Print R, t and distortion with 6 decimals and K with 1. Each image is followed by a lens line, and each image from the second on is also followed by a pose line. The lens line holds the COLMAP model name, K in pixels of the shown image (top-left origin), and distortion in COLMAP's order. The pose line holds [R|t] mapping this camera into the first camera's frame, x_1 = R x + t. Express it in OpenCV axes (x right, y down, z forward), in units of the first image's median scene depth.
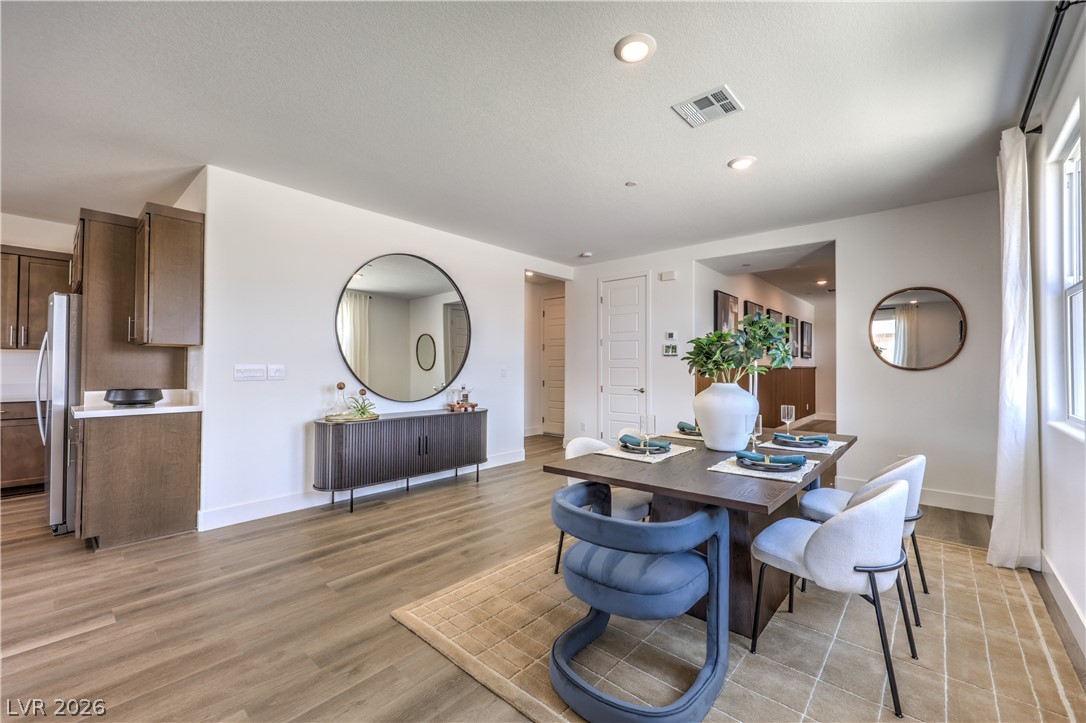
lens RADIAL K [[445.3, 0, 550.1], [0, 445.3, 360.2], [0, 0, 1]] dist [0.002353, -0.000157]
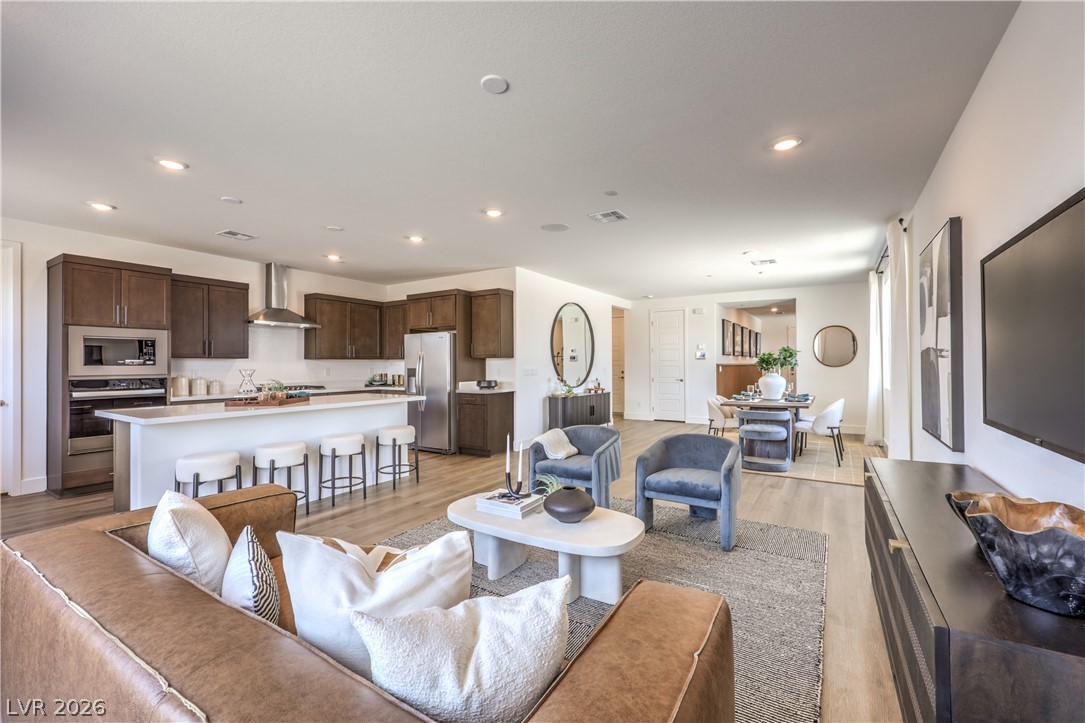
lens RADIAL K [[453.4, 0, 548.1], [0, 453.4, 362.8], [0, 0, 1]] dist [0.002607, 0.000157]
pose [[0.987800, -0.008595, 0.155491, -1.008551], [0.006728, 0.999899, 0.012532, -0.038810], [-0.155583, -0.011333, 0.987758, -1.069664]]
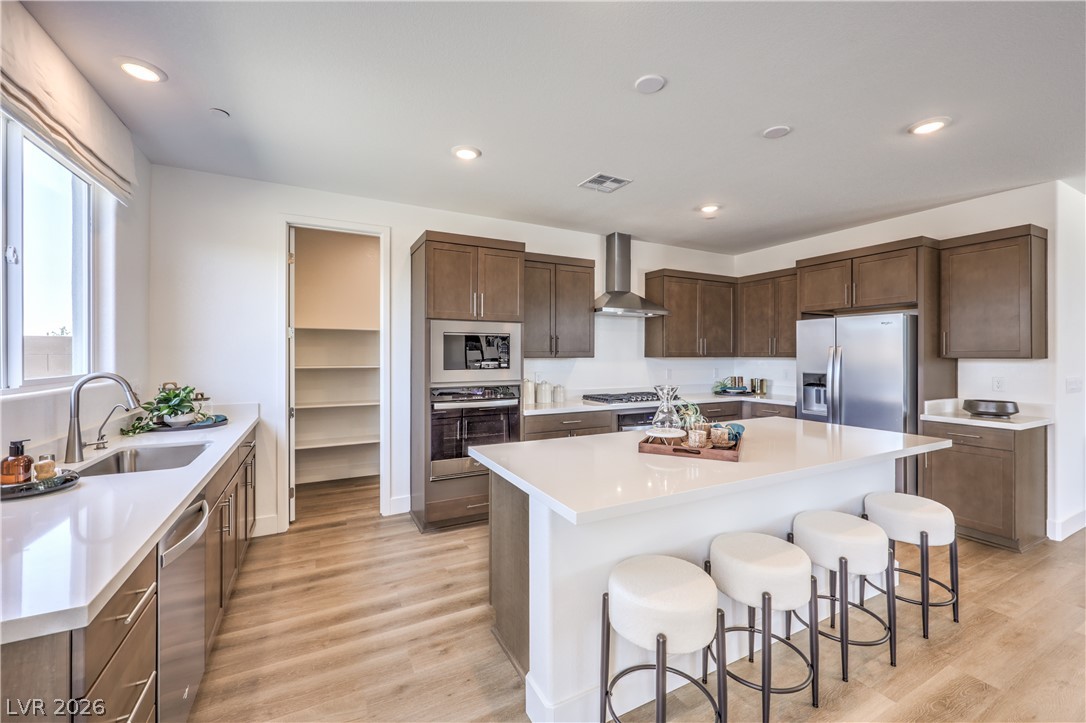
lens RADIAL K [[445.1, 0, 549.5], [0, 445.1, 355.8], [0, 0, 1]] dist [0.000619, -0.000020]
pose [[0.936225, -0.002896, -0.351389, -1.588253], [0.009395, 0.999815, 0.016792, -0.072994], [0.351276, -0.019022, 0.936079, -0.382391]]
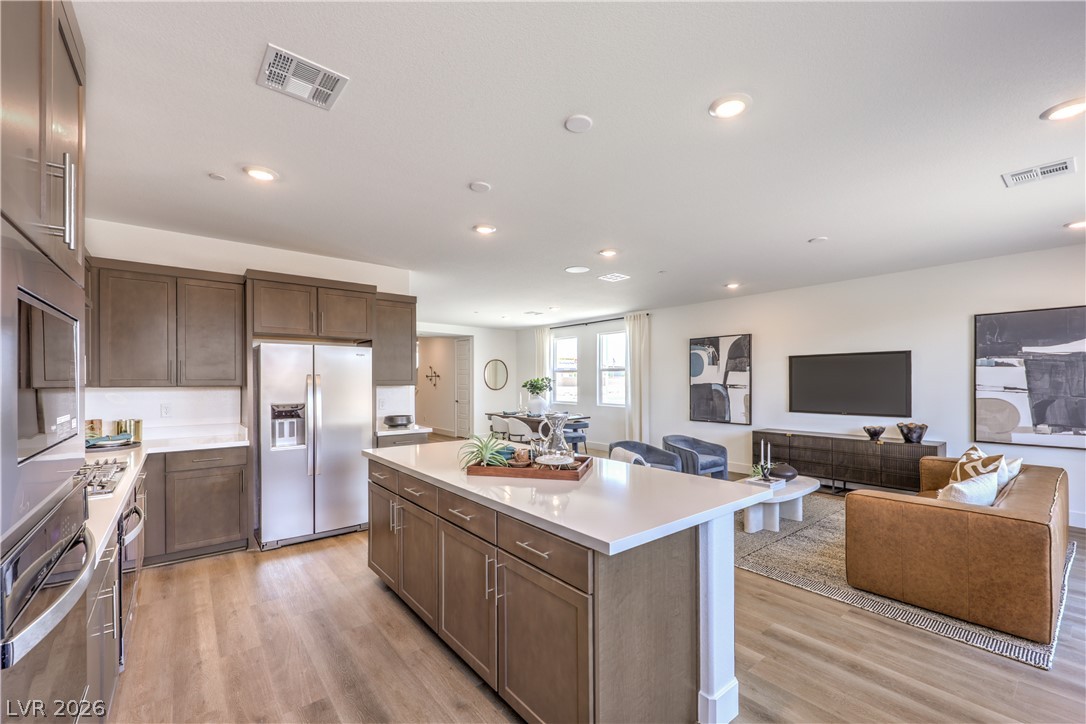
lens RADIAL K [[446.2, 0, 555.5], [0, 446.2, 380.8], [0, 0, 1]] dist [-0.000080, -0.000001]
pose [[0.155529, -0.002970, 0.987827, -2.410809], [-0.014937, 0.999874, 0.005357, -0.070686], [-0.987718, -0.015588, 0.155465, 0.254535]]
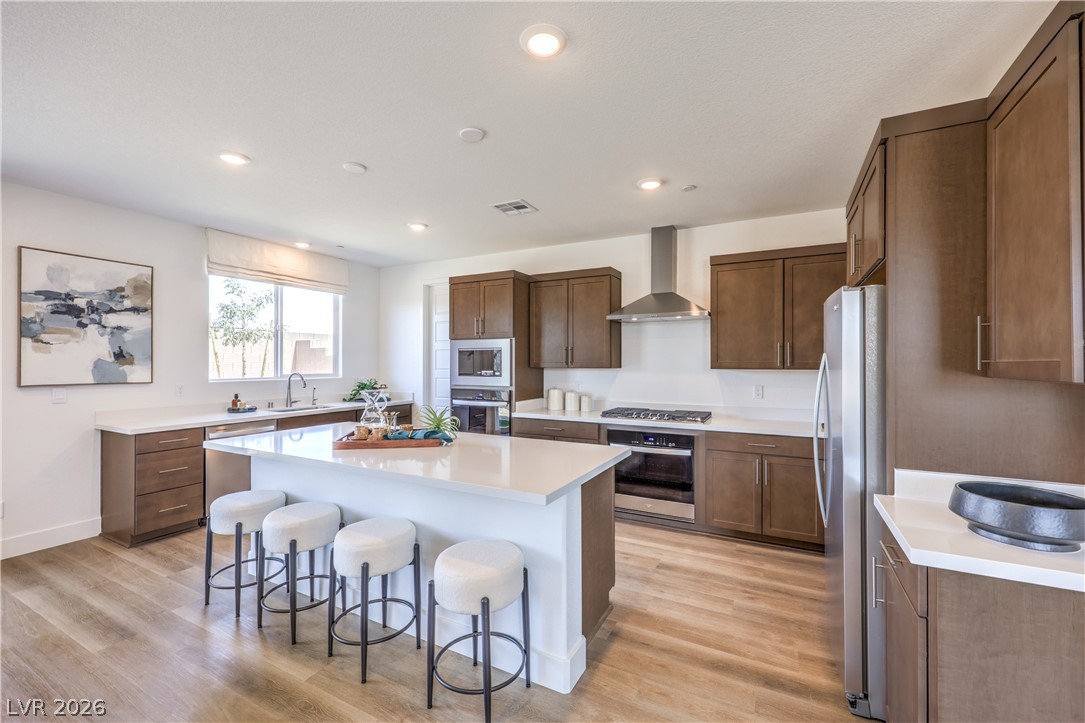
lens RADIAL K [[444.9, 0, 549.6], [0, 444.9, 360.2], [0, 0, 1]] dist [0.002353, -0.000157]
pose [[0.236599, -0.009316, -0.971563, -0.658571], [0.016141, 0.999854, -0.005656, -0.061733], [0.971473, -0.014343, 0.236715, 0.508592]]
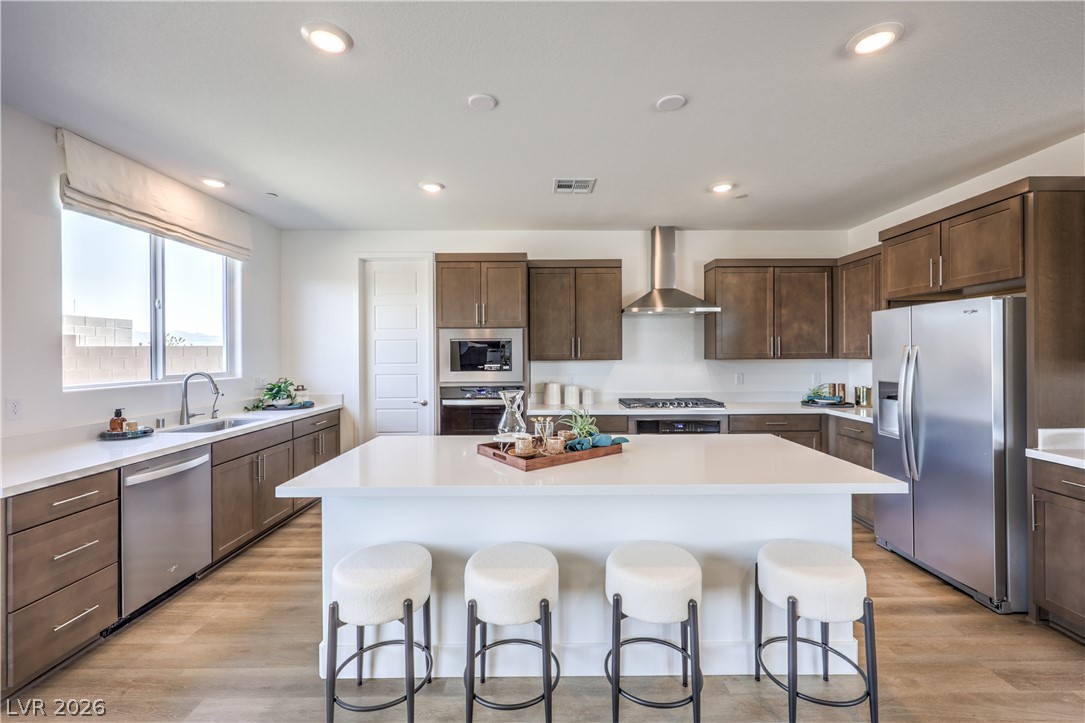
lens RADIAL K [[442.9, 0, 545.3], [0, 442.9, 354.4], [0, 0, 1]] dist [0.000196, 0.000014]
pose [[0.661427, -0.007364, -0.749974, -1.076670], [0.020638, 0.999752, 0.008384, -0.075845], [0.749726, -0.021023, 0.661415, -0.079029]]
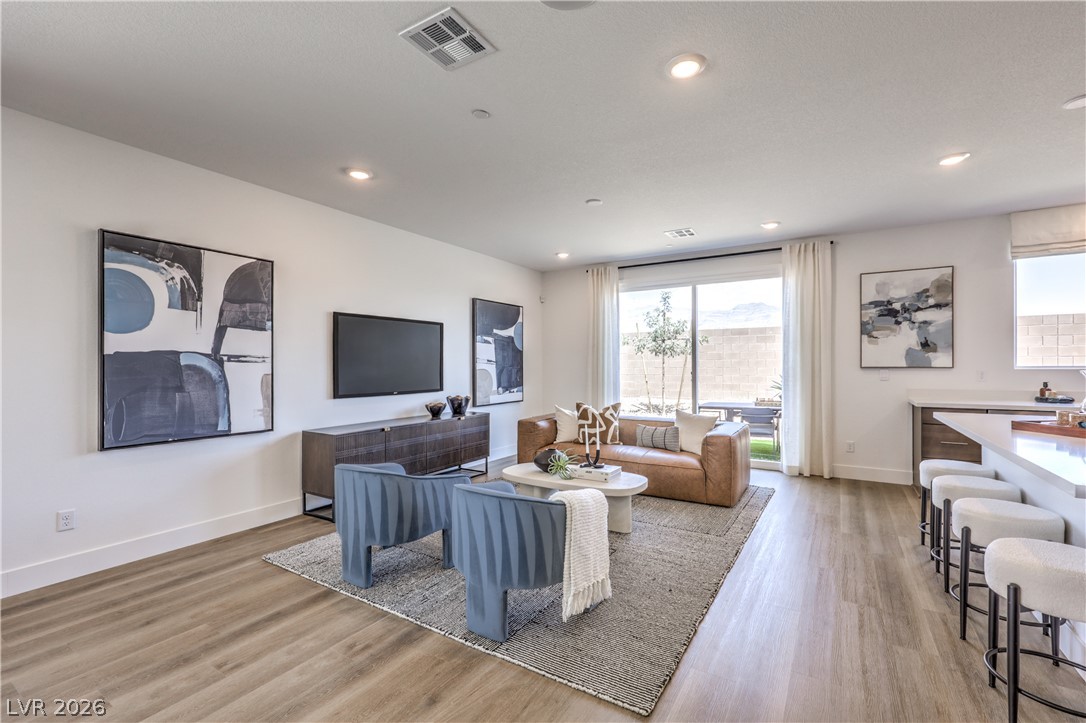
lens RADIAL K [[467.1, 0, 552.1], [0, 467.1, 365.9], [0, 0, 1]] dist [0.003624, 0.000502]
pose [[-0.985537, -0.001213, -0.169454, -0.621592], [0.001540, 0.999869, -0.016112, -0.006472], [0.169452, -0.016140, -0.985406, 0.986966]]
